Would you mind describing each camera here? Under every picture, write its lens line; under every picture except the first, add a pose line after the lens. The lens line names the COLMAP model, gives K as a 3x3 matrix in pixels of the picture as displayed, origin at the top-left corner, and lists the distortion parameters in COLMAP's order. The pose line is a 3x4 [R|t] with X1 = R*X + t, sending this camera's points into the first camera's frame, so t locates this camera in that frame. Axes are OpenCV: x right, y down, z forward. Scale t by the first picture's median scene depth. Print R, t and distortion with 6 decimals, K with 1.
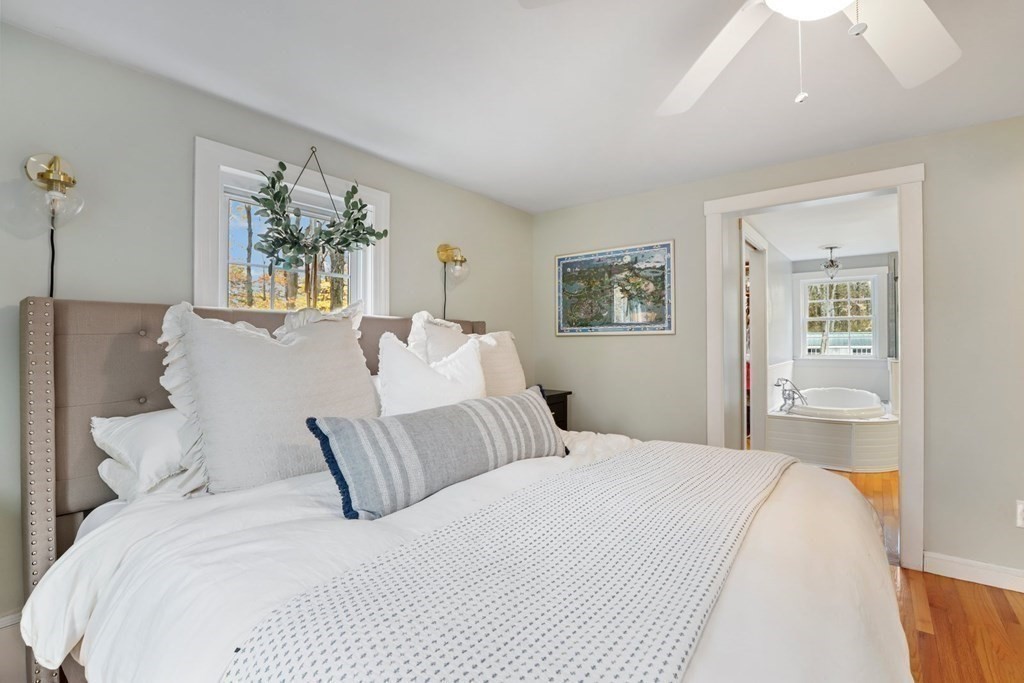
lens RADIAL K [[472.6, 0, 514.6], [0, 472.6, 338.9], [0, 0, 1]] dist [-0.016209, 0.000216]
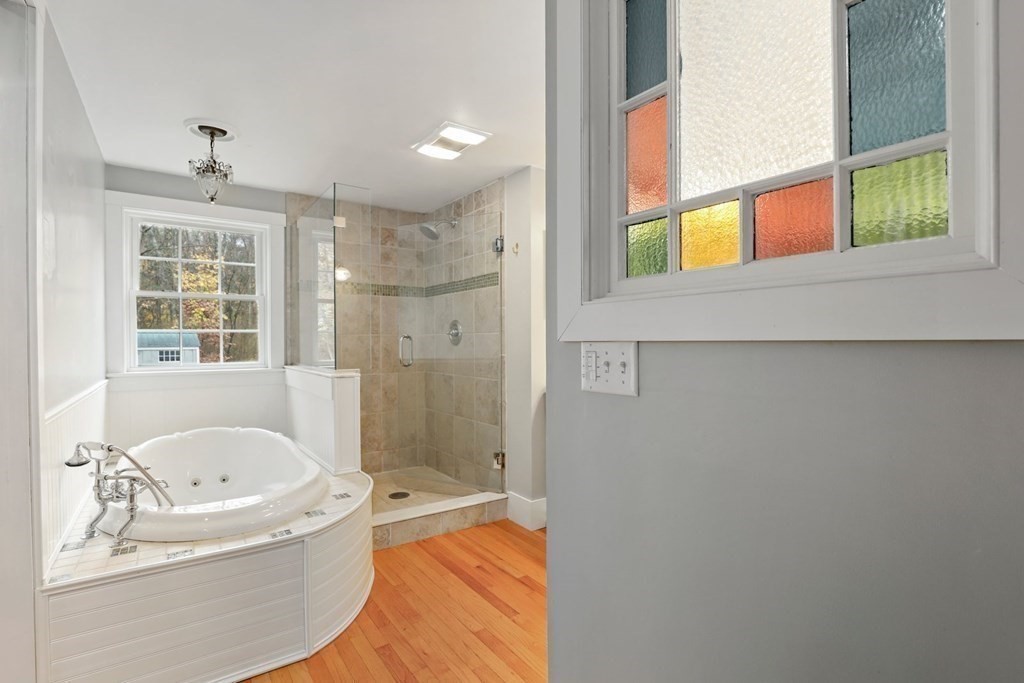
lens RADIAL K [[472.6, 0, 514.4], [0, 472.6, 340.3], [0, 0, 1]] dist [-0.016209, 0.000216]
pose [[0.259470, 0.003584, 0.965744, 0.307956], [-0.003992, 0.999989, -0.002638, 0.007226], [-0.965743, -0.003171, 0.259482, 0.593033]]
